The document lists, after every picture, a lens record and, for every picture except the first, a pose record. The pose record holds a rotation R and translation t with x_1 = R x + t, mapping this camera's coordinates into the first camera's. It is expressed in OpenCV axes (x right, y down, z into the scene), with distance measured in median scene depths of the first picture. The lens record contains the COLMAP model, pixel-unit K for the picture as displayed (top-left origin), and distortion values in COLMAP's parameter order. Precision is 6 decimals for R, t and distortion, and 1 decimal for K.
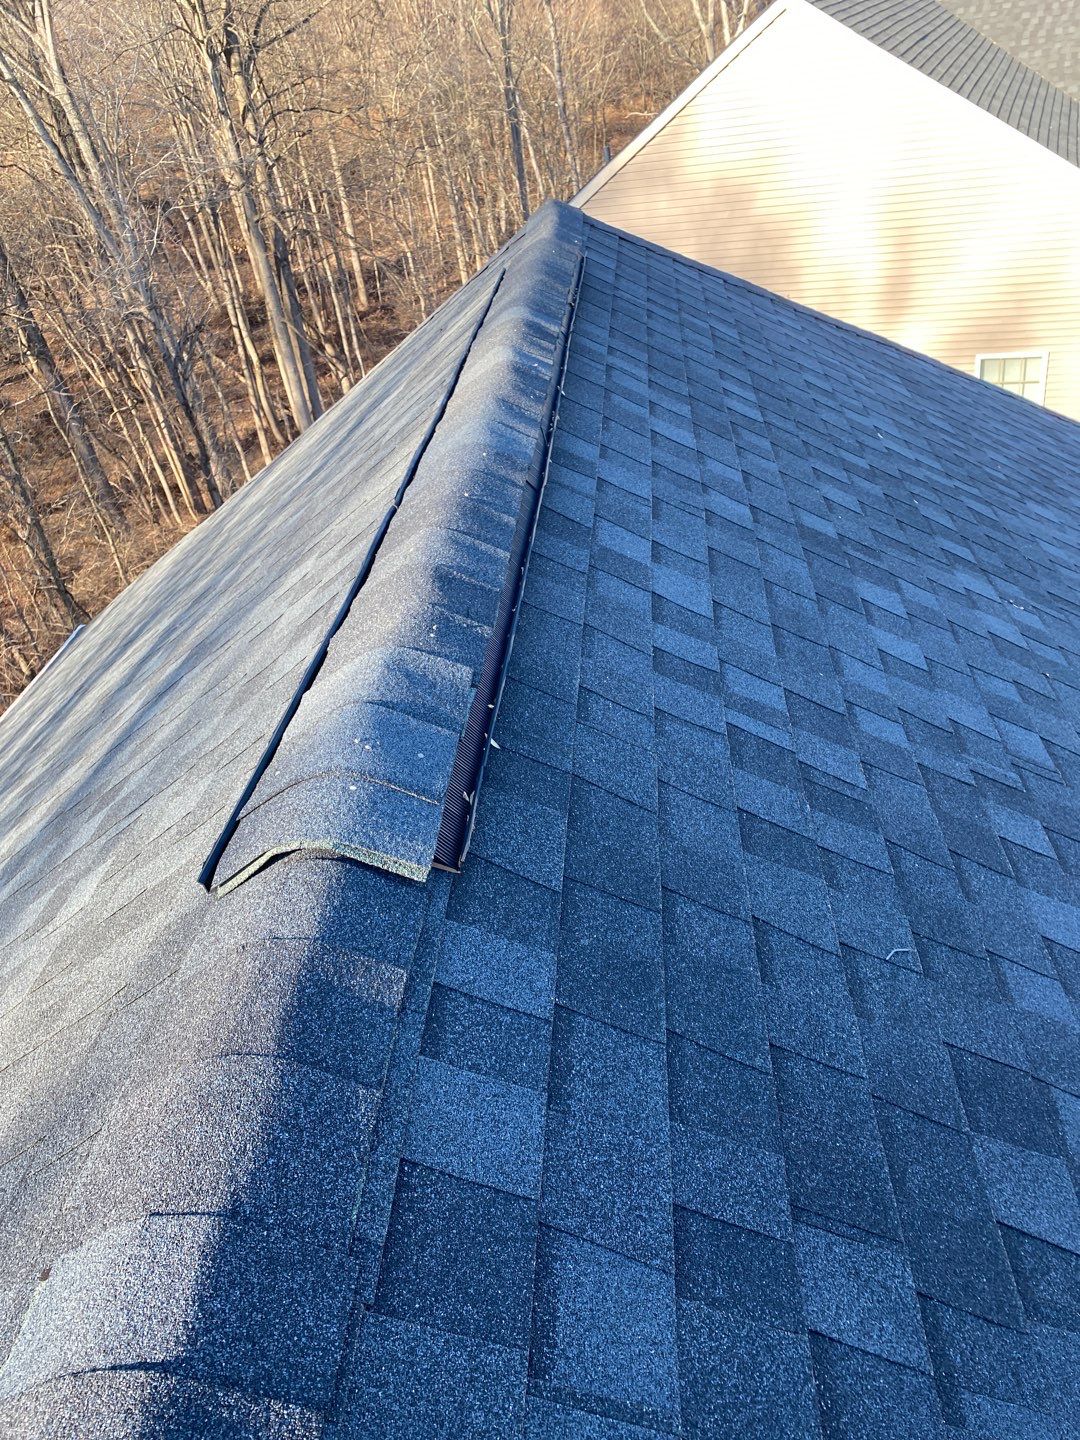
lens RADIAL K [[1093.0, 0, 540.0], [0, 1093.0, 720.0], [0, 0, 1]] dist [0.026013, -0.025846]
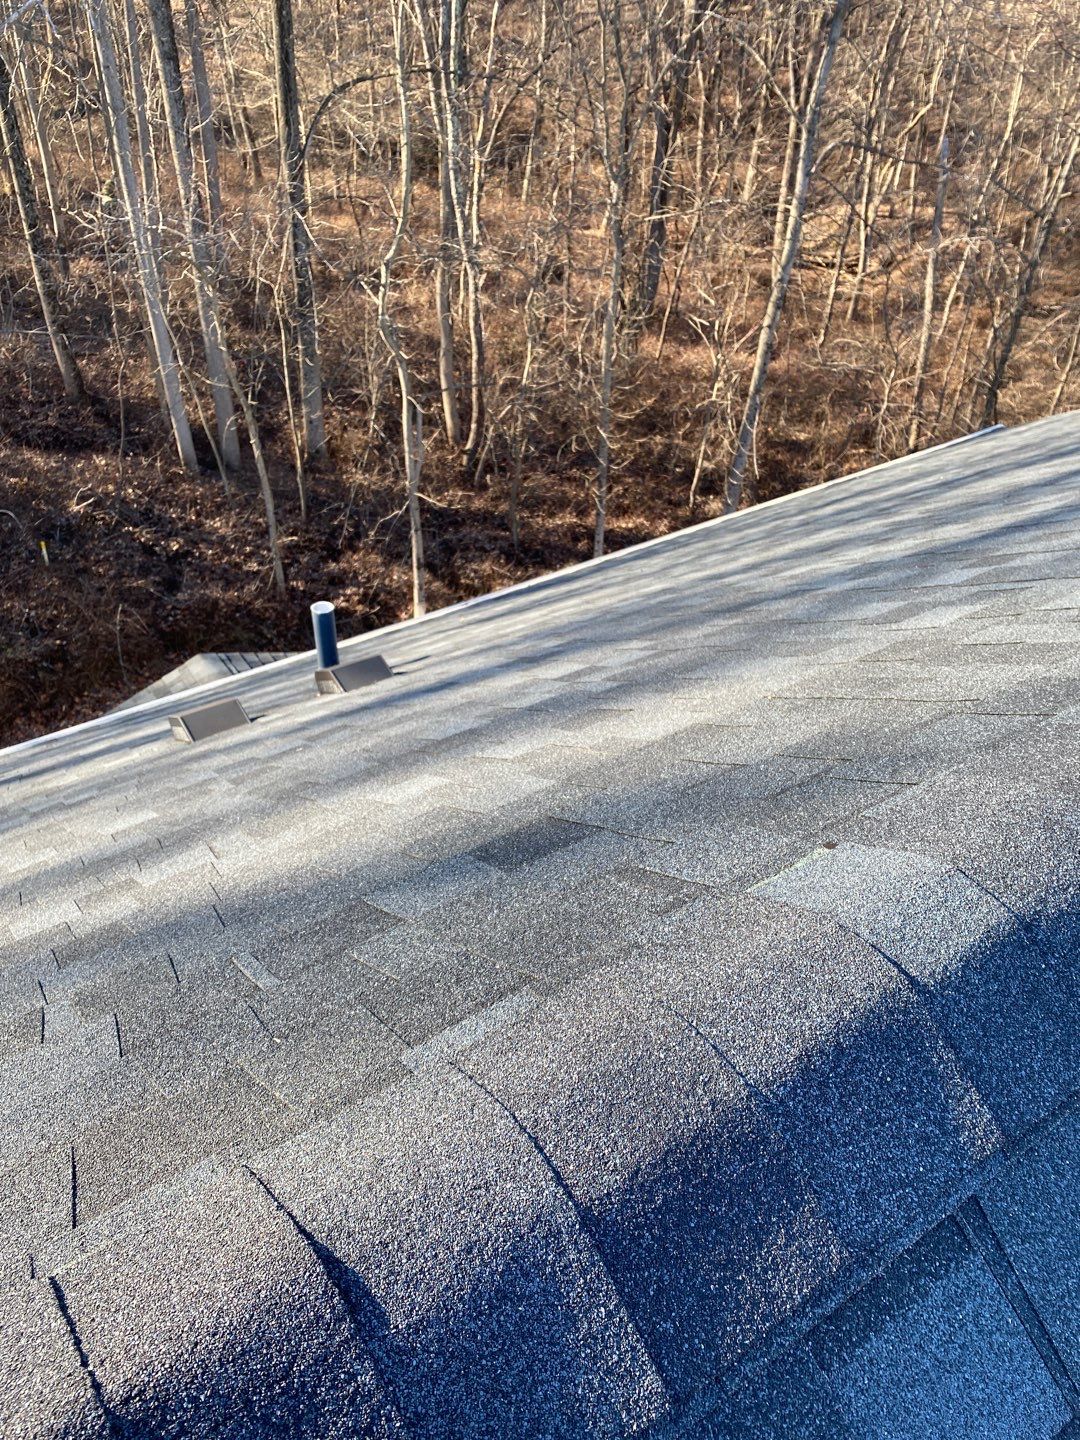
lens RADIAL K [[1093.0, 0, 540.0], [0, 1093.0, 720.0], [0, 0, 1]] dist [0.026013, -0.025846]
pose [[0.615358, 0.612359, -0.496337, -0.165596], [-0.534353, 0.786974, 0.308445, 0.224866], [0.579483, 0.075415, 0.811487, -0.030628]]
